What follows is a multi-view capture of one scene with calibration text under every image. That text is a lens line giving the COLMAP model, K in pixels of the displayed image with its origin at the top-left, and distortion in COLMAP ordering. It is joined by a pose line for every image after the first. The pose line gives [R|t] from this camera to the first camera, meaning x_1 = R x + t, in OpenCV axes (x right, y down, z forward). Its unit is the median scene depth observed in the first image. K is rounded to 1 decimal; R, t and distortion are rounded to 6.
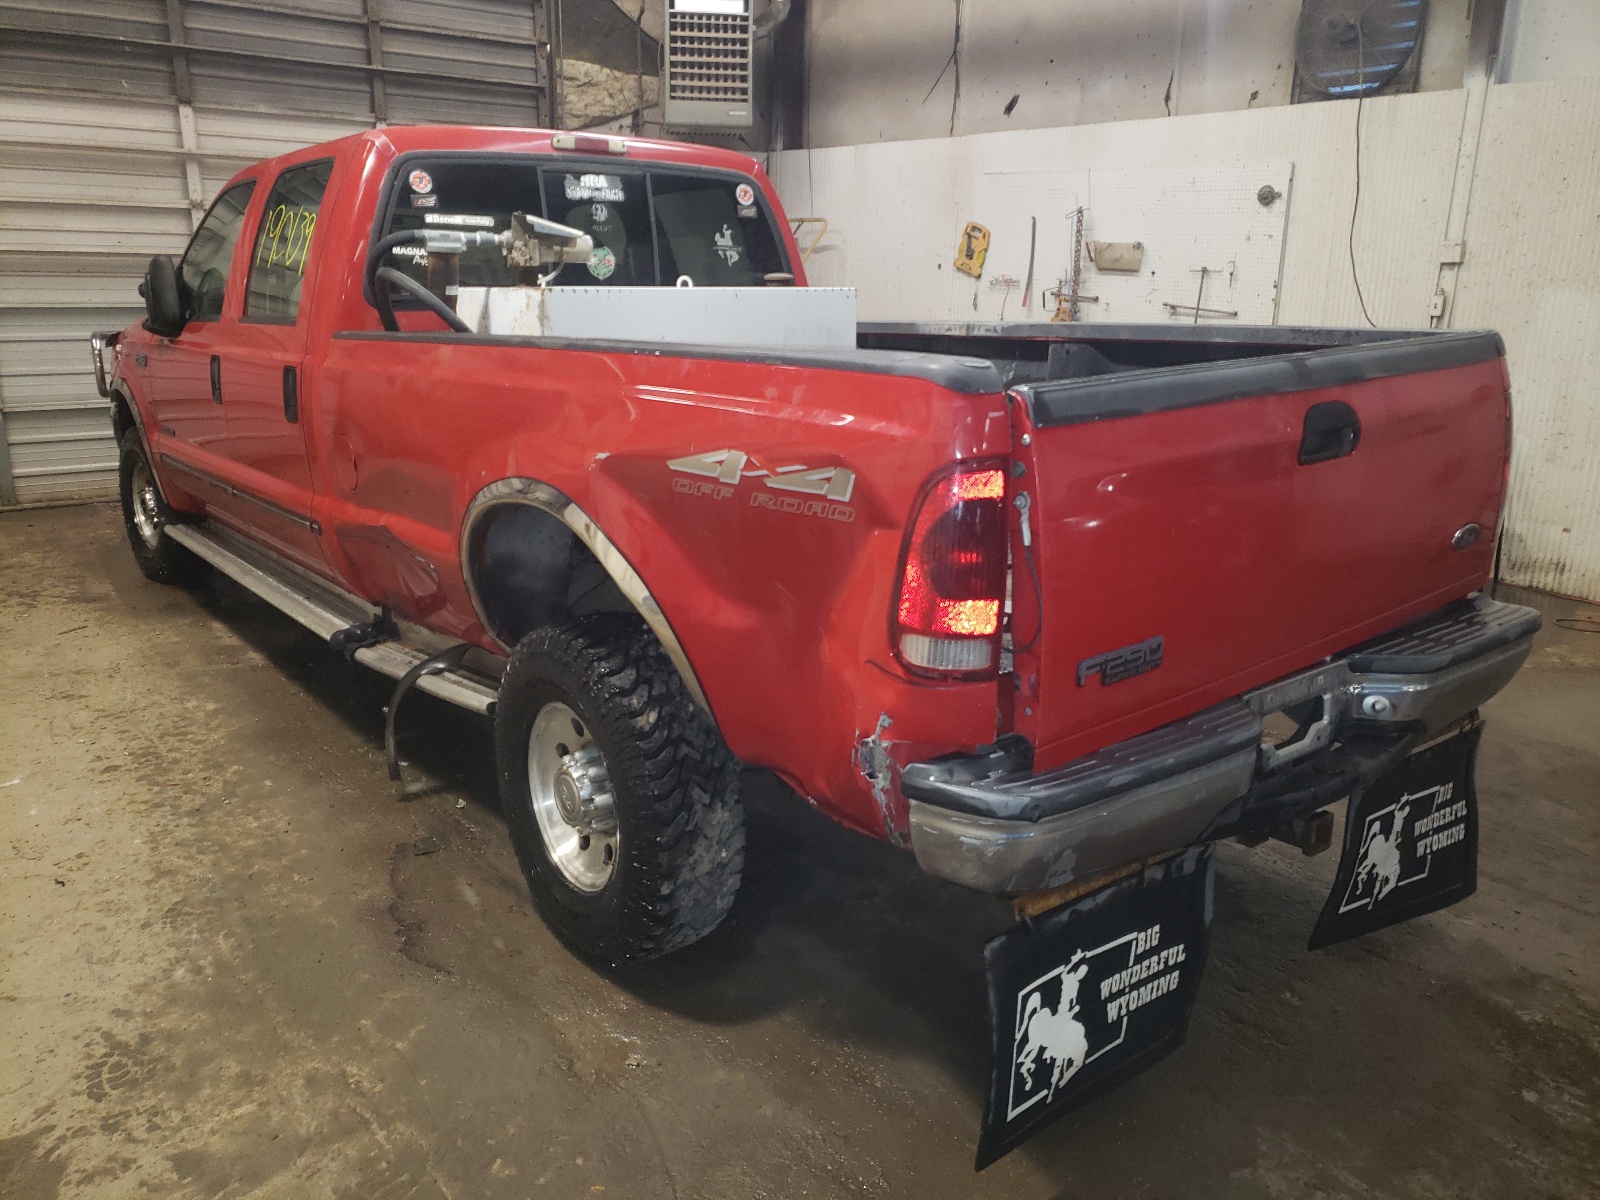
lens RADIAL K [[1199.1, 0, 830.0], [0, 1199.1, 651.8], [0, 0, 1]] dist [0.004046, 0.009286]
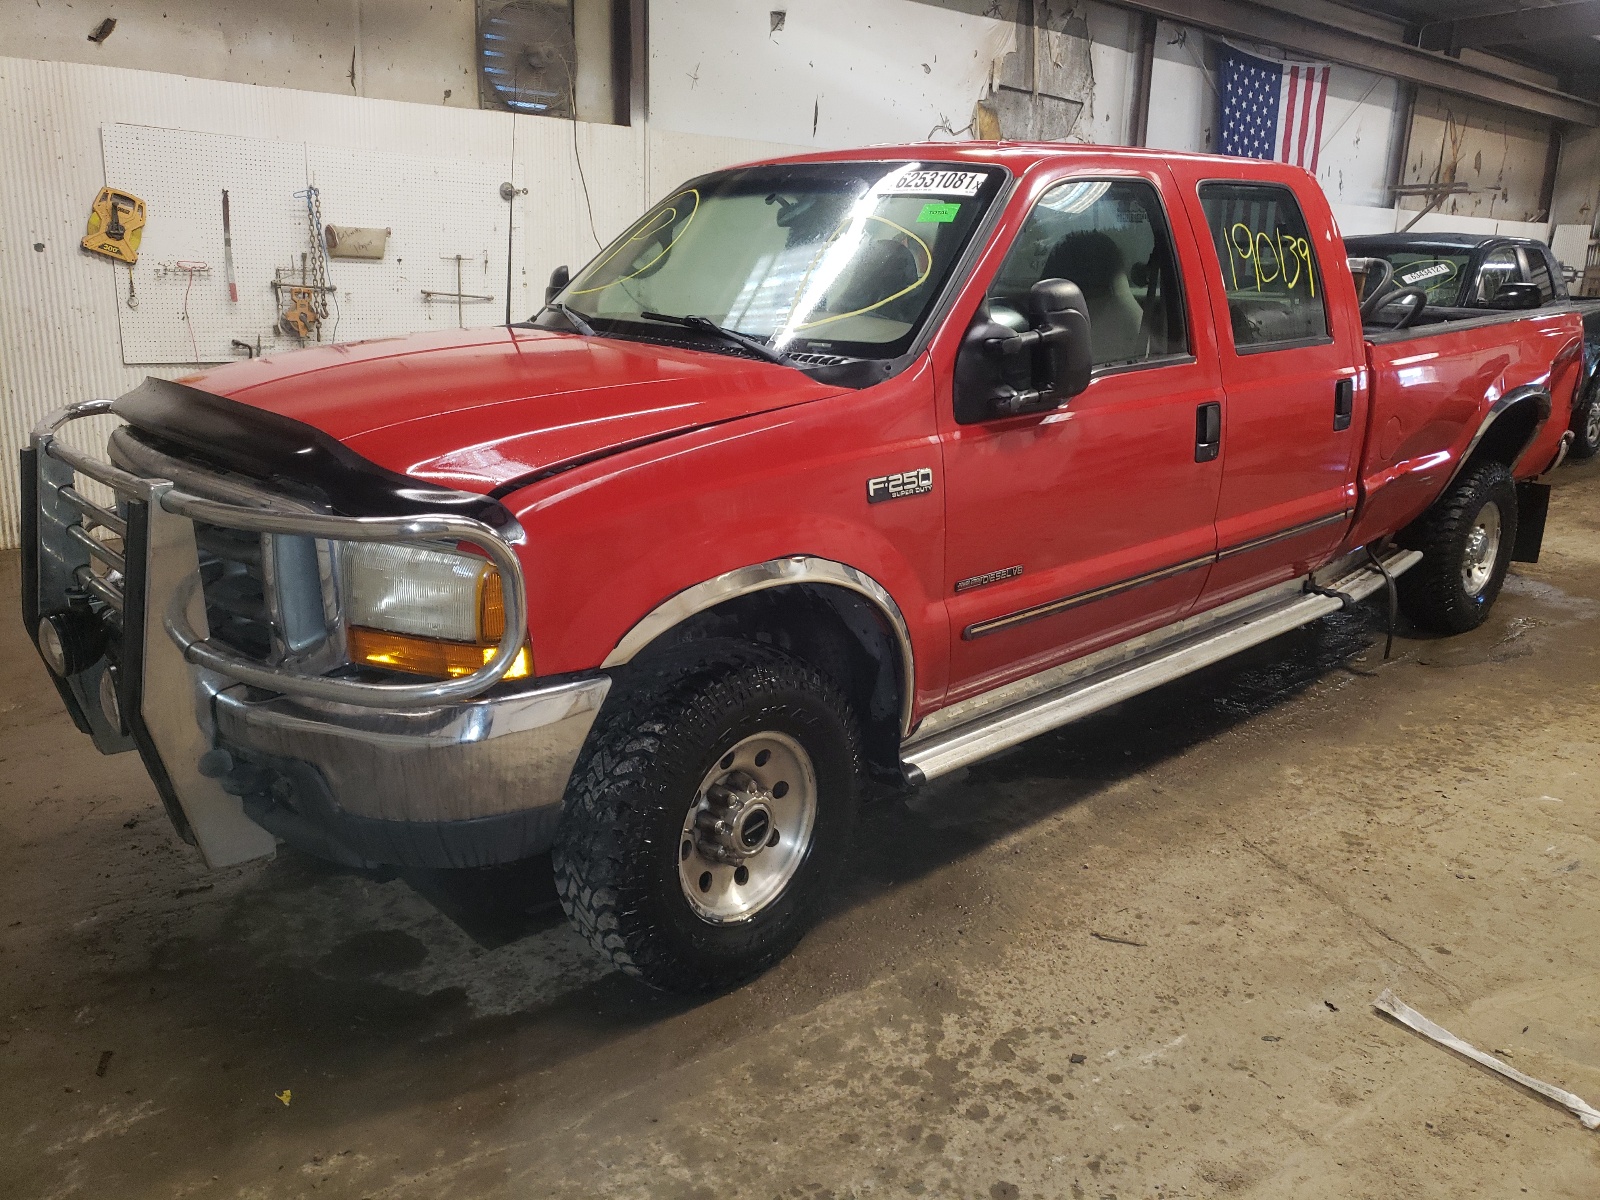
lens RADIAL K [[1308.5, 0, 801.6], [0, 1308.5, 599.7], [0, 0, 1]] dist [0.005863, 0.021364]
pose [[-0.084282, -0.259351, 0.962098, -1.066159], [0.287520, 0.918136, 0.272688, -0.337311], [-0.954059, 0.299605, -0.002813, 1.010600]]
